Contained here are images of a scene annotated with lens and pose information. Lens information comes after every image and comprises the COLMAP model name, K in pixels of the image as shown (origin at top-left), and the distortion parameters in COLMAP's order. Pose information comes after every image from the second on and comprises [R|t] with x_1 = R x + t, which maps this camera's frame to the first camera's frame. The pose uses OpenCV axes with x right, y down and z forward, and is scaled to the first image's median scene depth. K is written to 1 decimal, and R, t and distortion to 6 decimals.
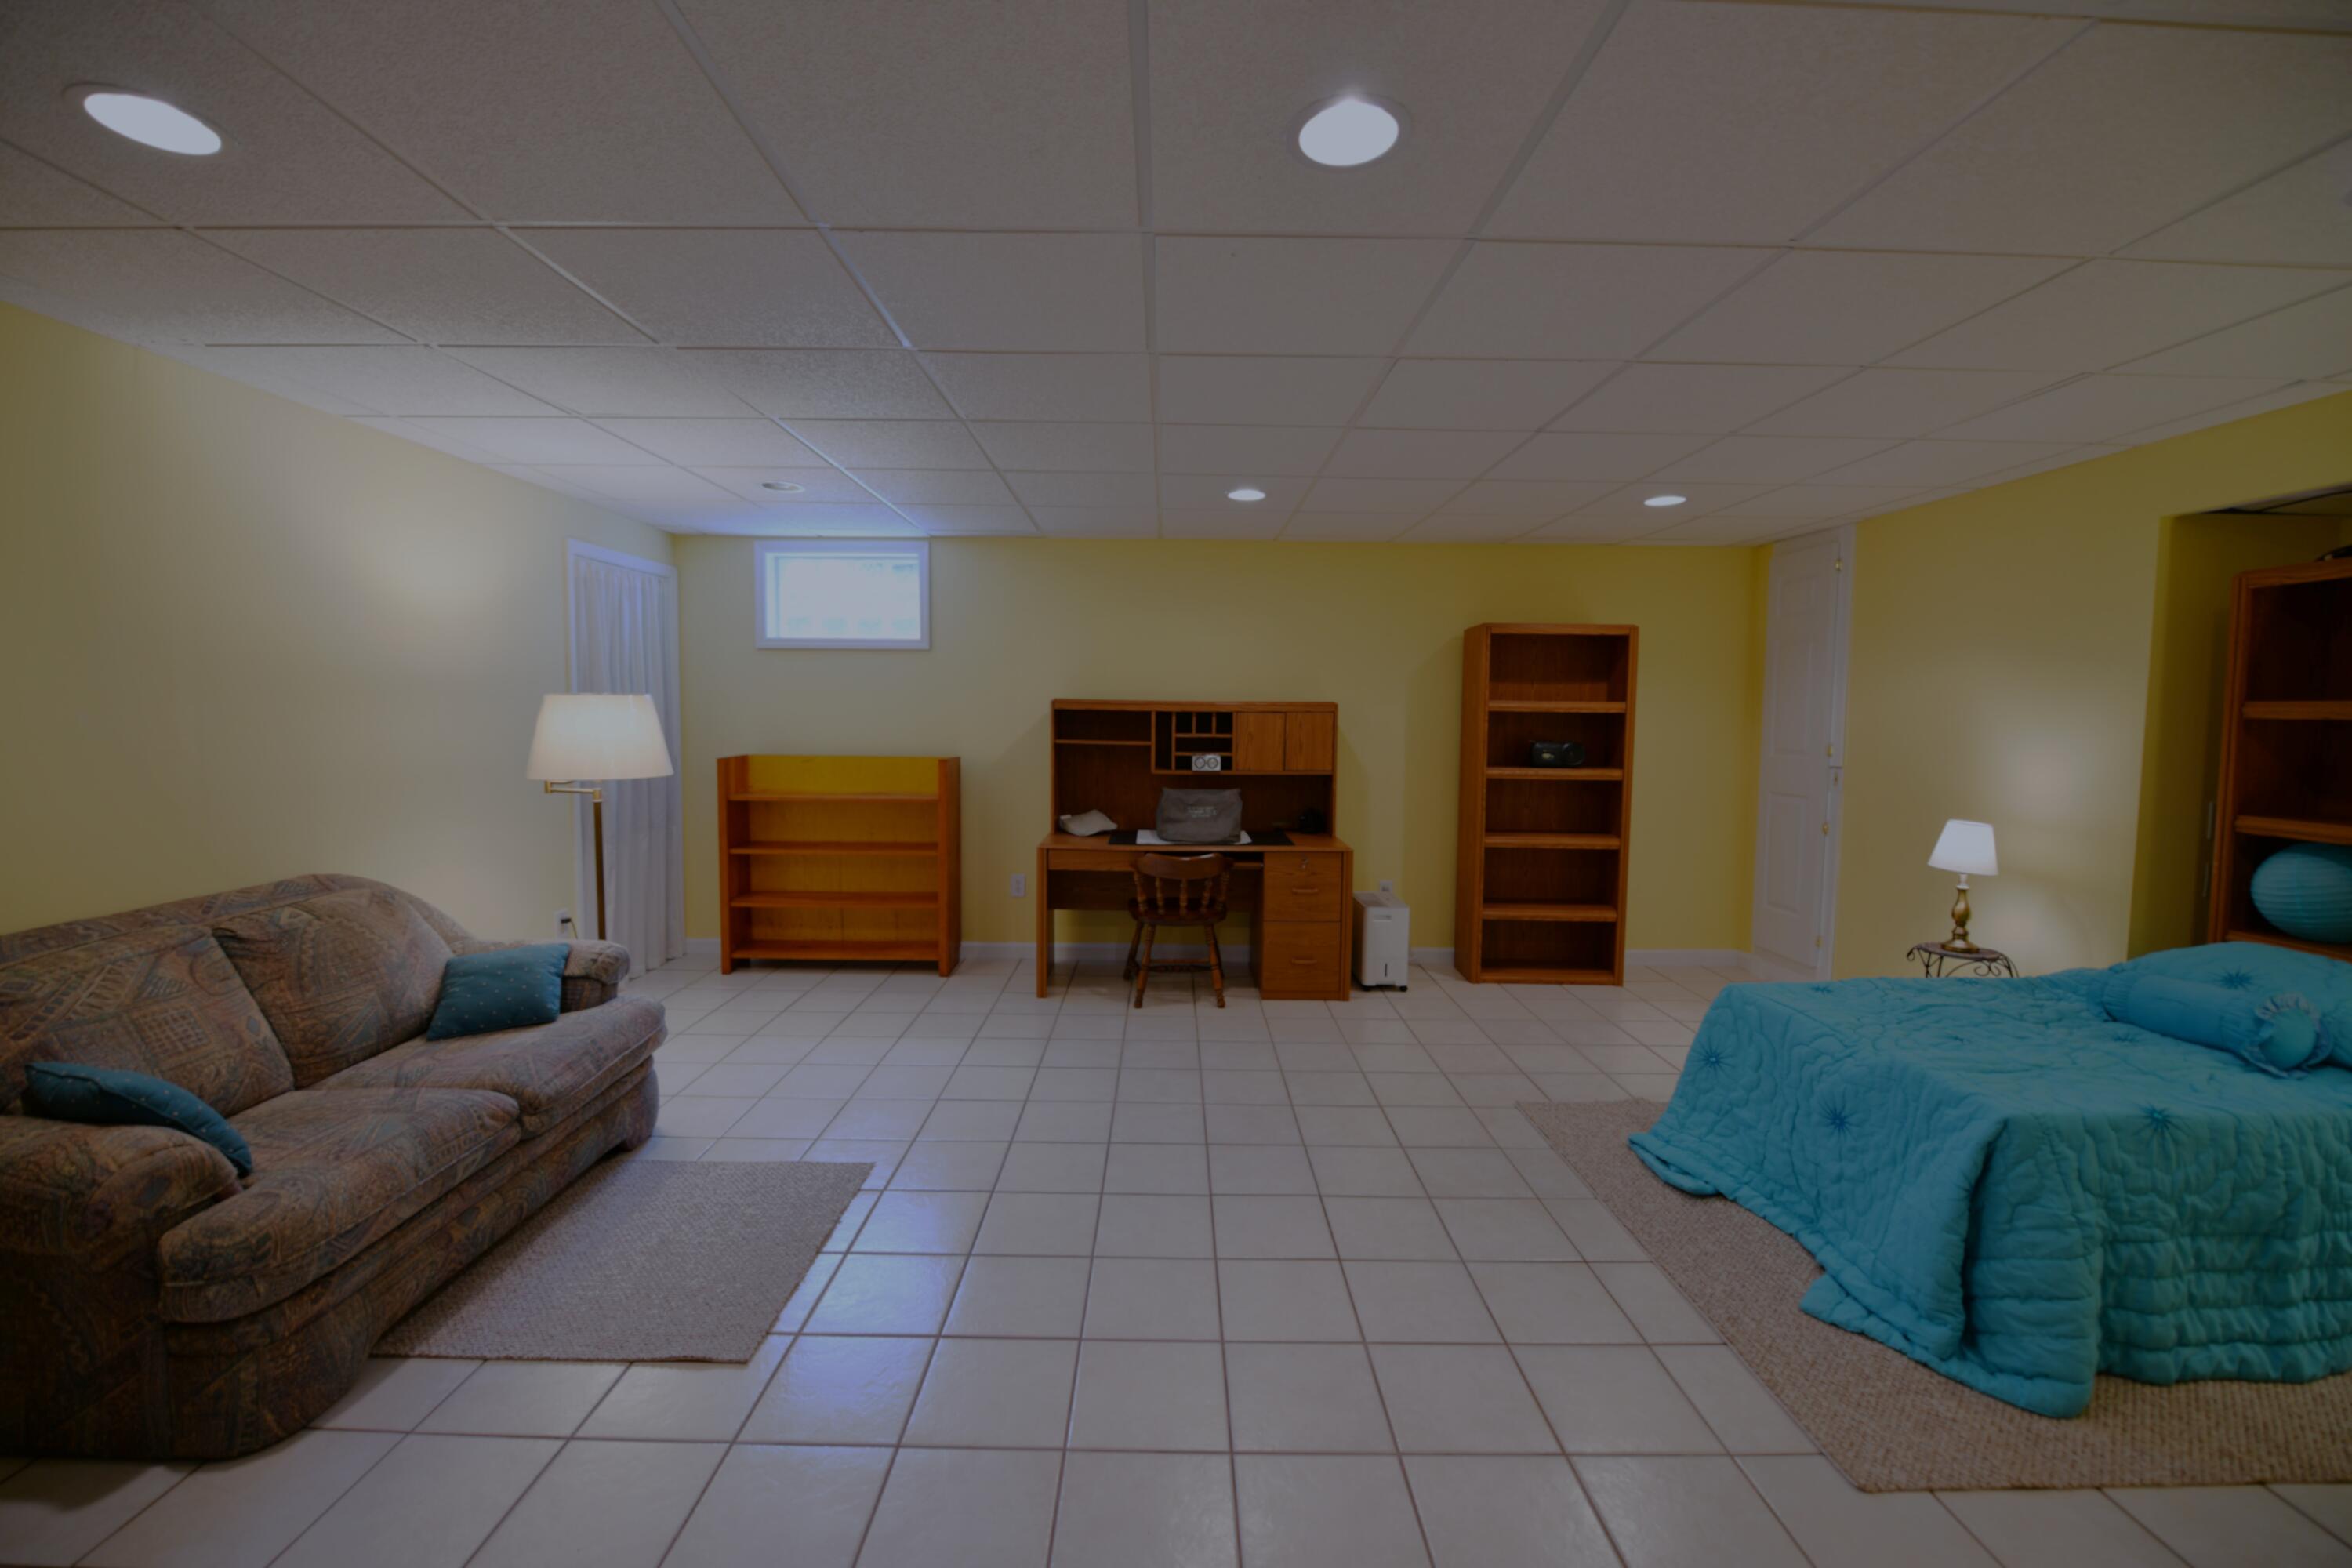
lens RADIAL K [[928.0, 0, 1176.0], [0, 928.0, 784.0], [0, 0, 1]] dist [-0.007886, -0.003633]
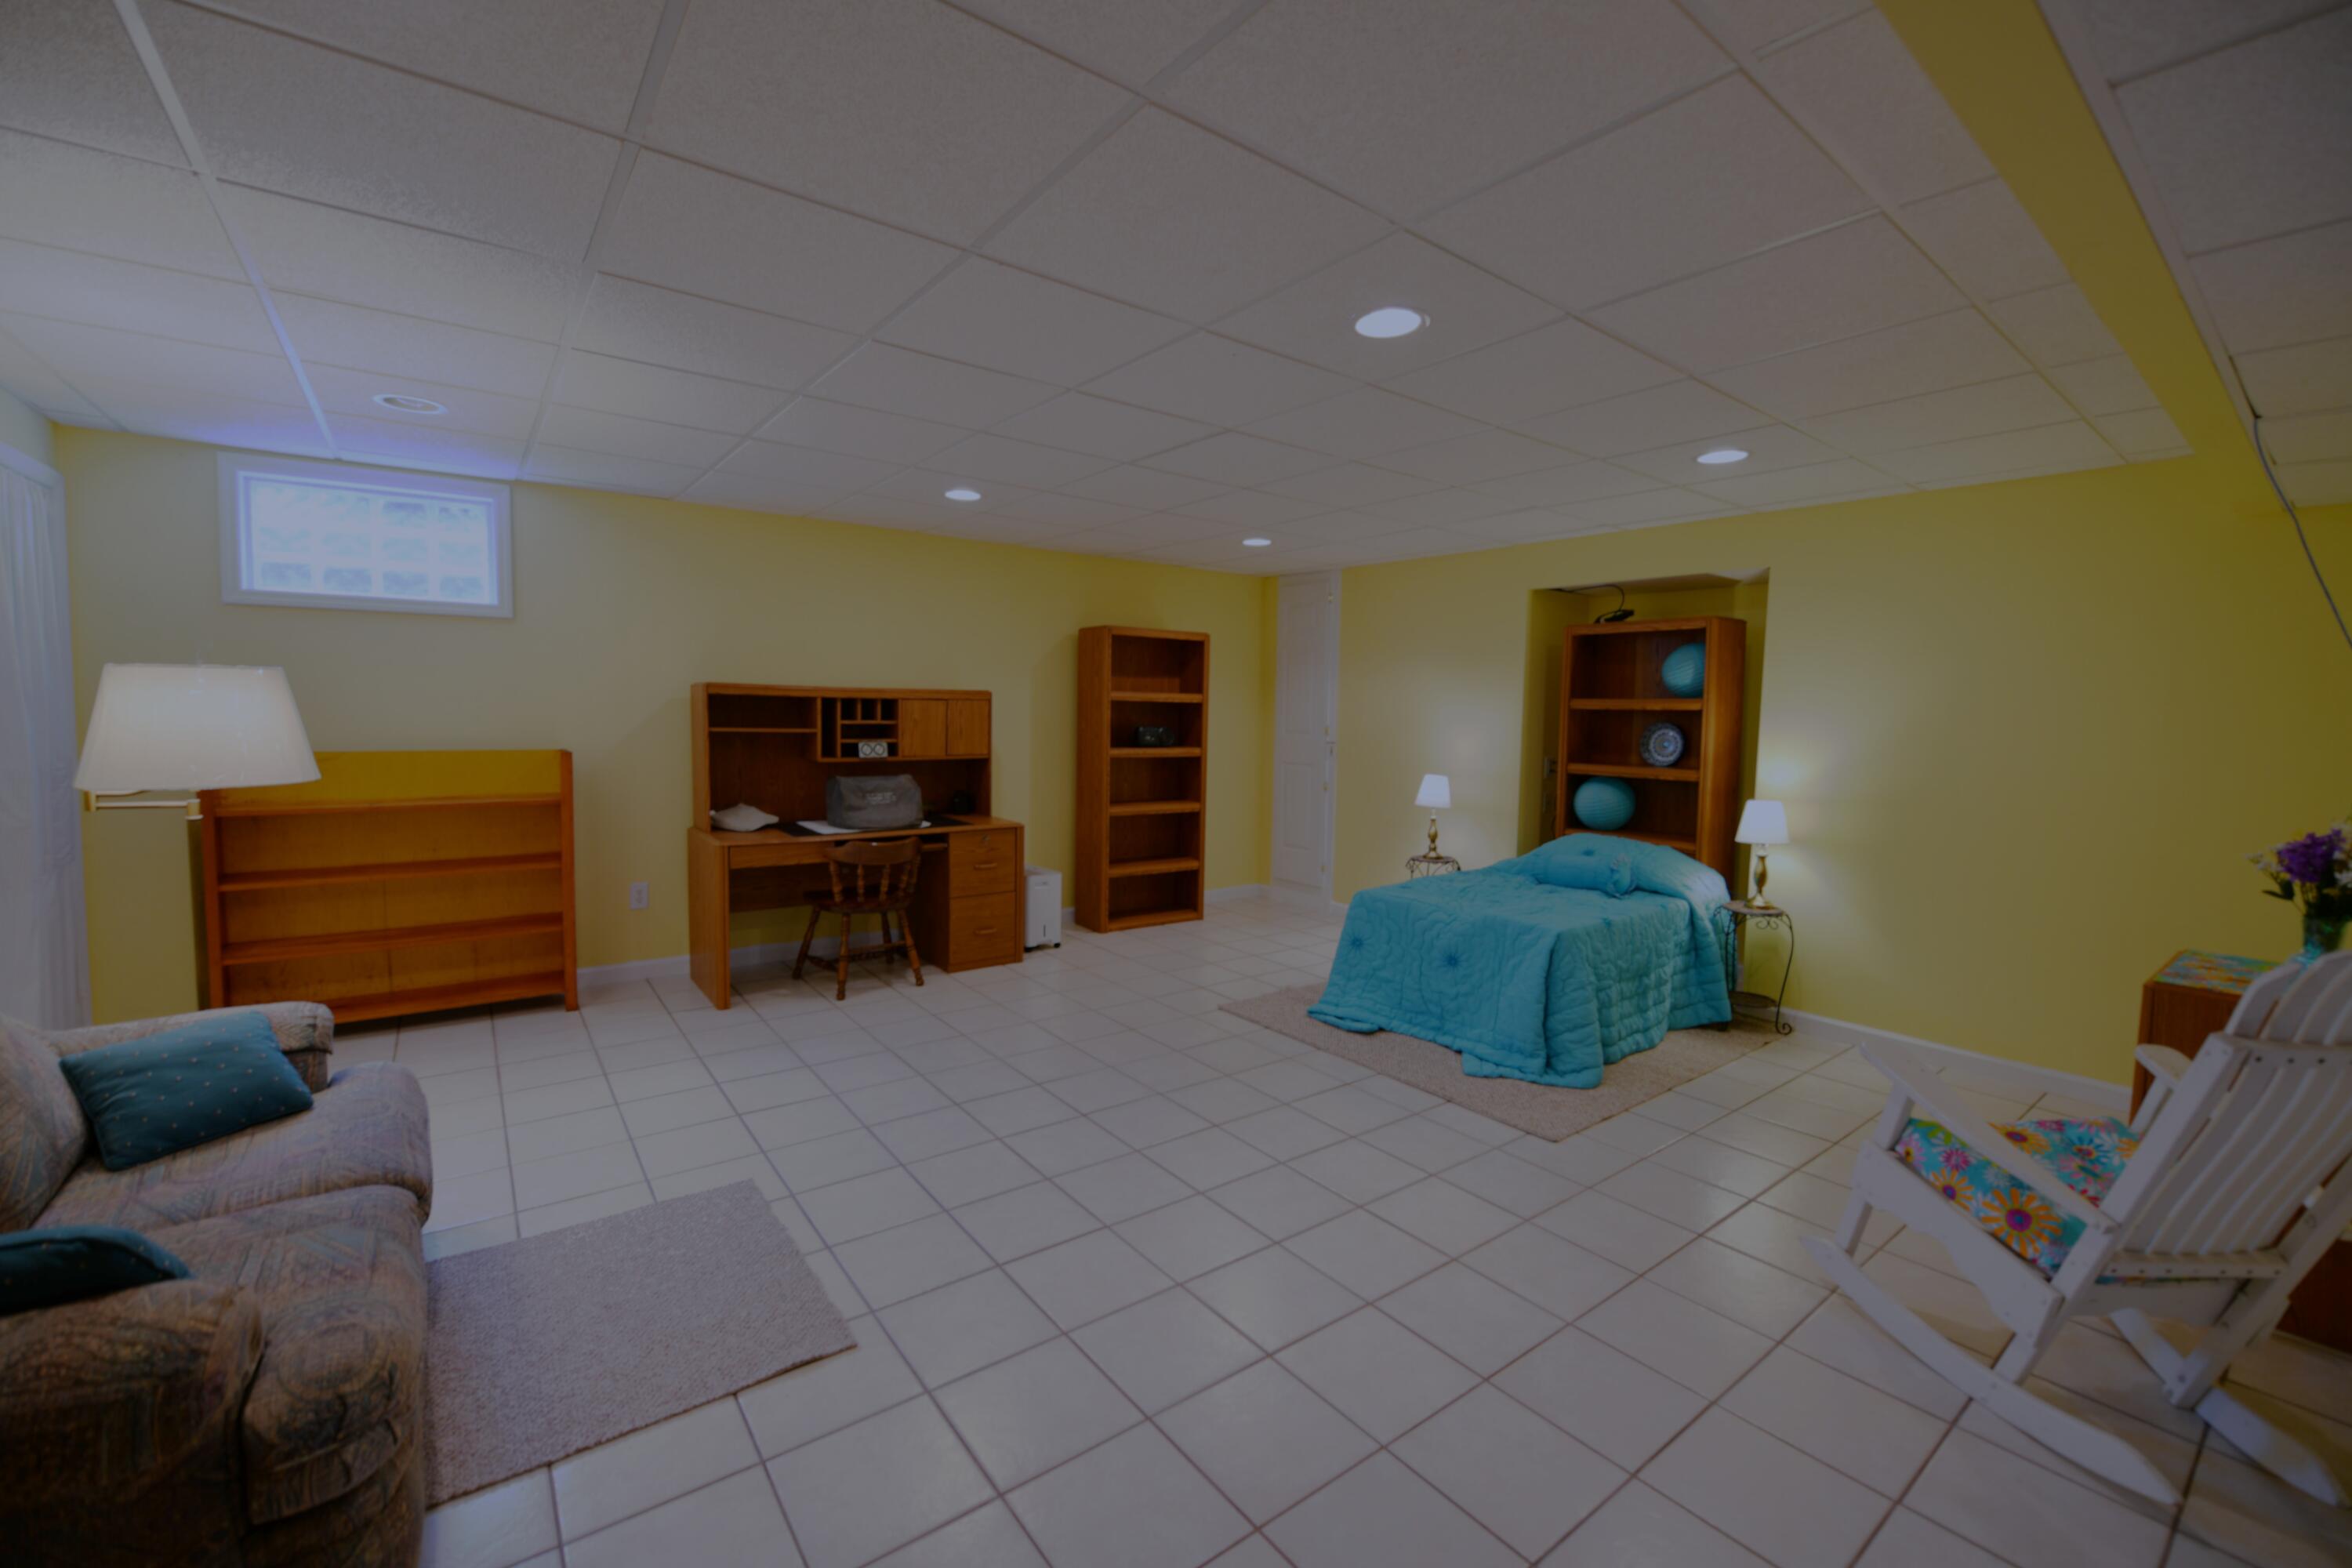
lens RADIAL K [[947.2, 0, 1167.2], [0, 947.2, 786.5], [0, 0, 1]] dist [0.000350, -0.004474]
pose [[0.805078, -0.044611, 0.591489, -0.466388], [0.036259, 0.999004, 0.025994, 0.002880], [-0.592060, 0.000520, 0.805894, -0.018742]]
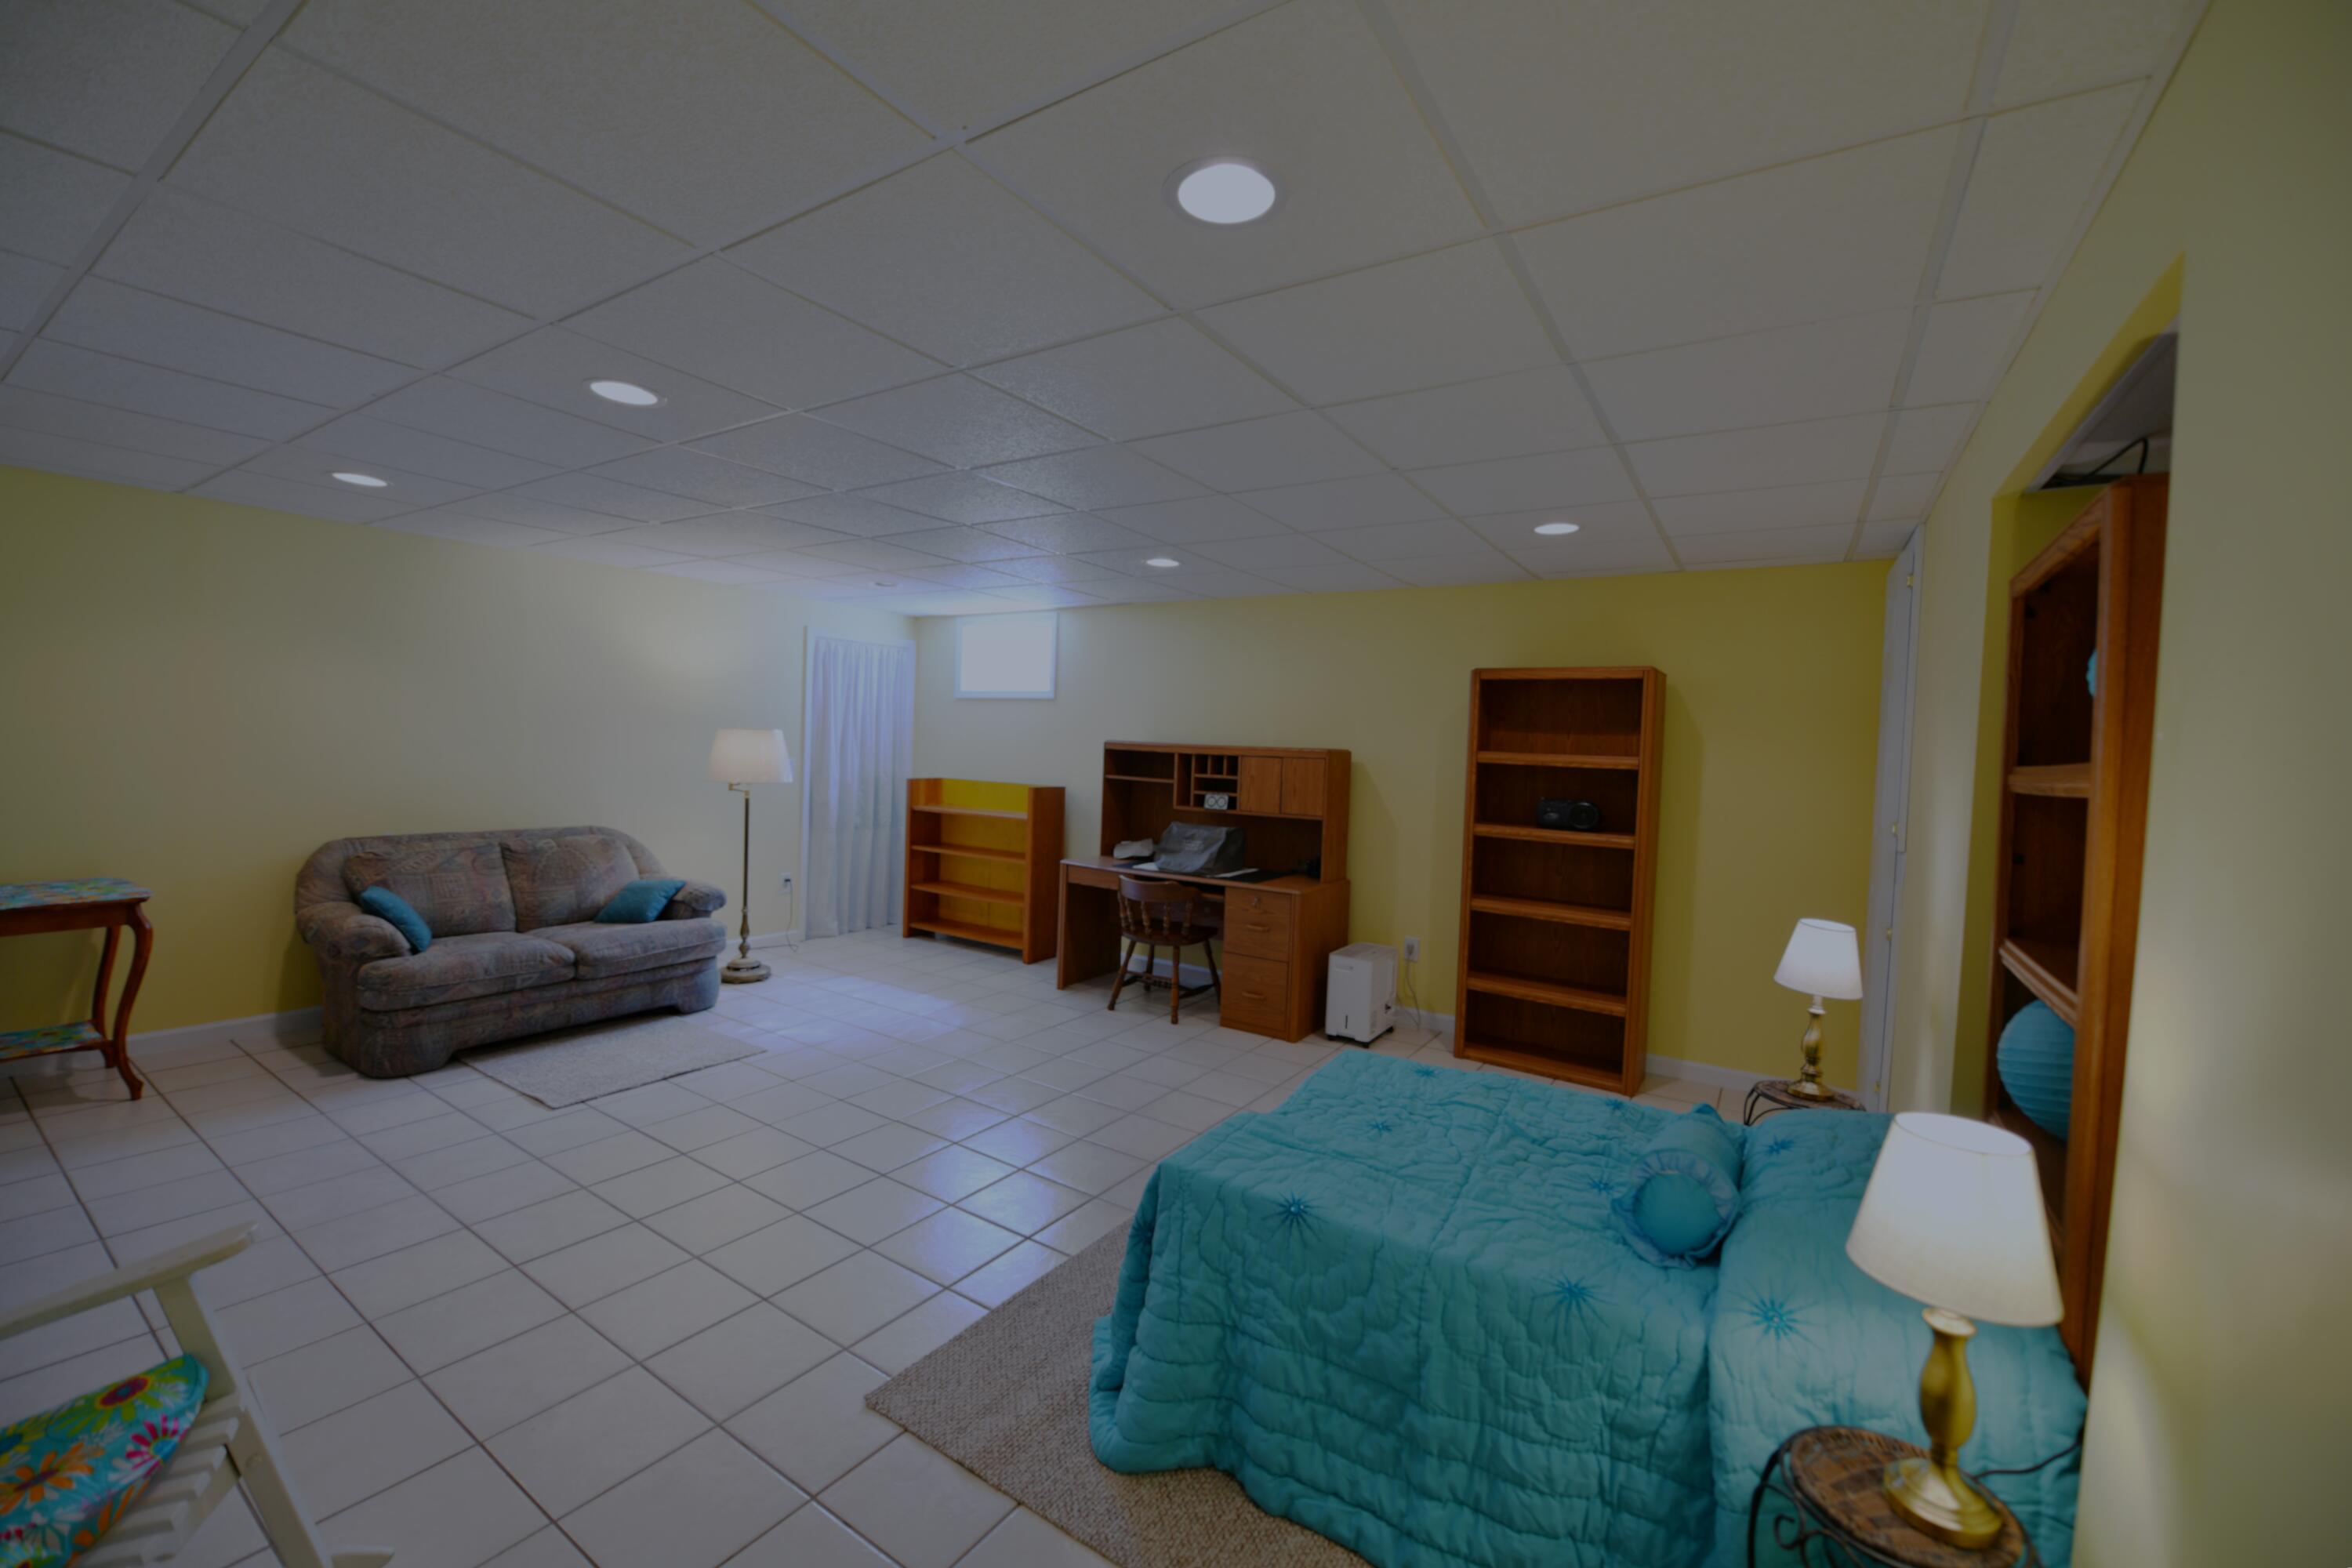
lens RADIAL K [[937.6, 0, 1171.6], [0, 937.6, 779.0], [0, 0, 1]] dist [-0.008026, -0.004205]
pose [[0.834193, 0.042667, -0.549819, 0.867352], [-0.073513, 0.996708, -0.034190, -0.011730], [0.546551, 0.068940, 0.834584, 0.076893]]
